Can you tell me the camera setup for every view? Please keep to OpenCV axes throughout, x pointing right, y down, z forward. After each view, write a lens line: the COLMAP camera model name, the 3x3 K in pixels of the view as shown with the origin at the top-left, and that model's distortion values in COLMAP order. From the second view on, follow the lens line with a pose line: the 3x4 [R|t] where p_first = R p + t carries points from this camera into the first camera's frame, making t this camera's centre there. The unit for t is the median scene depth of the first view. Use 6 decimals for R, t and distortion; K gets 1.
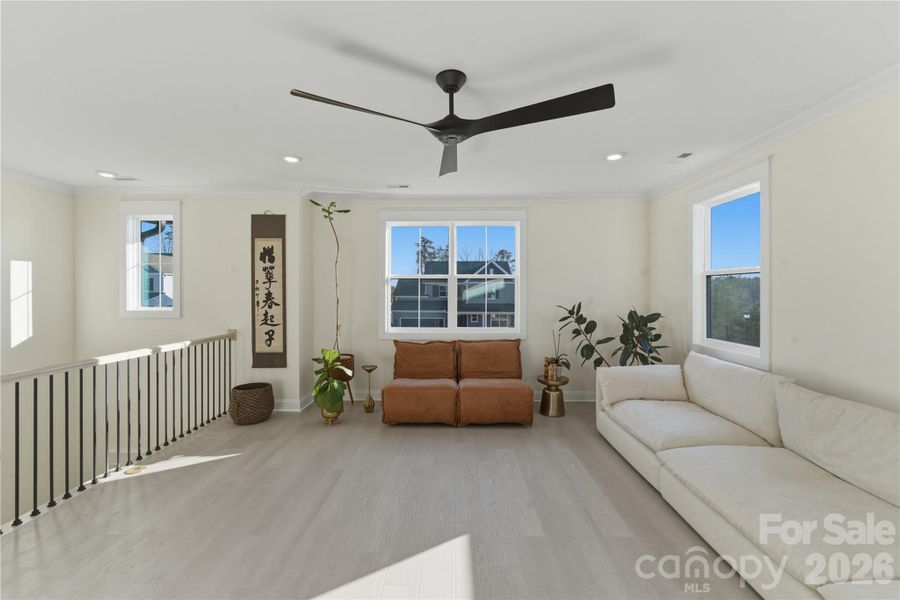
lens RADIAL K [[378.1, 0, 453.2], [0, 378.1, 293.8], [0, 0, 1]] dist [-0.000706, 0.001060]
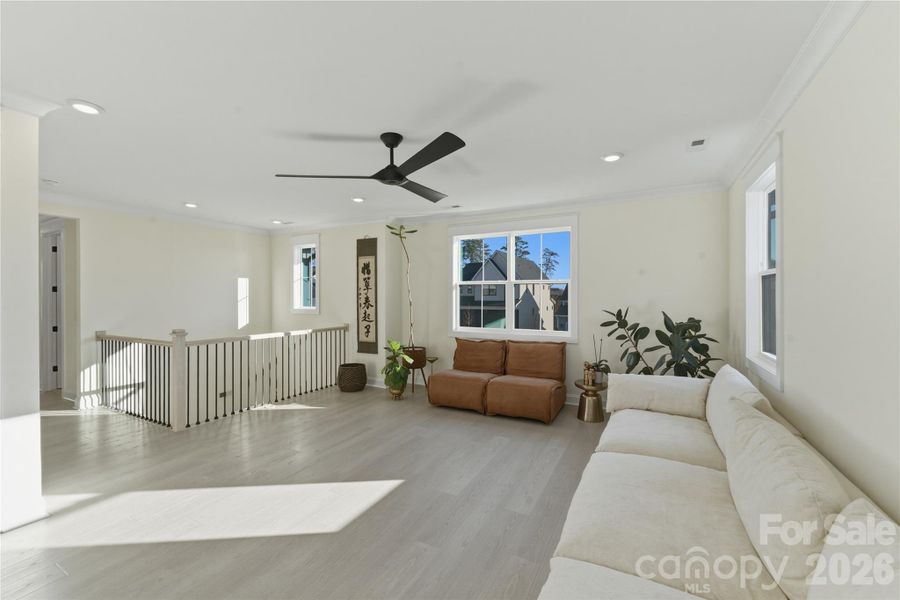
lens RADIAL K [[378.1, 0, 451.5], [0, 378.1, 297.9], [0, 0, 1]] dist [-0.000706, 0.001060]
pose [[0.885545, 0.000962, -0.464553, 0.399926], [-0.001829, 0.999997, -0.001417, 0.001724], [0.464551, 0.002104, 0.885544, -0.046711]]
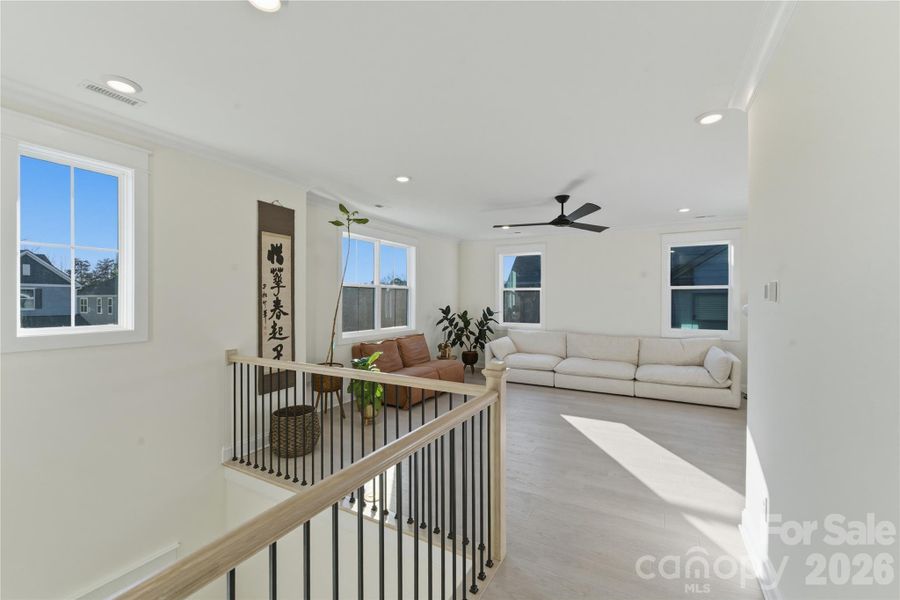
lens RADIAL K [[378.1, 0, 447.2], [0, 378.1, 300.5], [0, 0, 1]] dist [-0.000706, 0.001060]
pose [[0.475010, -0.002157, 0.879978, -1.039127], [0.003262, 0.999994, 0.000690, -0.001008], [-0.879974, 0.002543, 0.475014, 0.279952]]
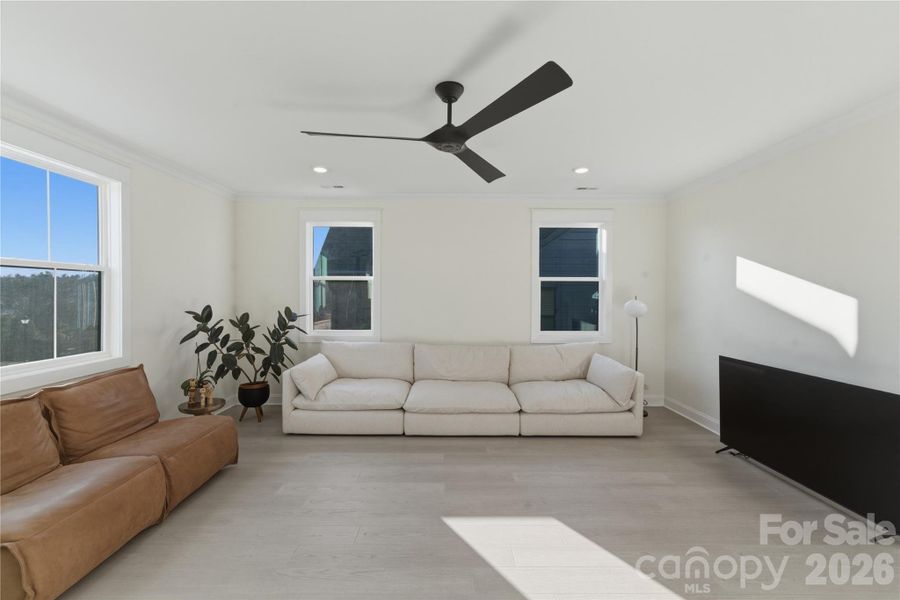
lens RADIAL K [[378.1, 0, 446.9], [0, 378.1, 298.5], [0, 0, 1]] dist [-0.000706, 0.001060]
pose [[-0.017370, -0.013033, 0.999764, -0.511913], [0.002486, 0.999911, 0.013078, -0.003247], [-0.999846, 0.002712, -0.017336, 0.501071]]
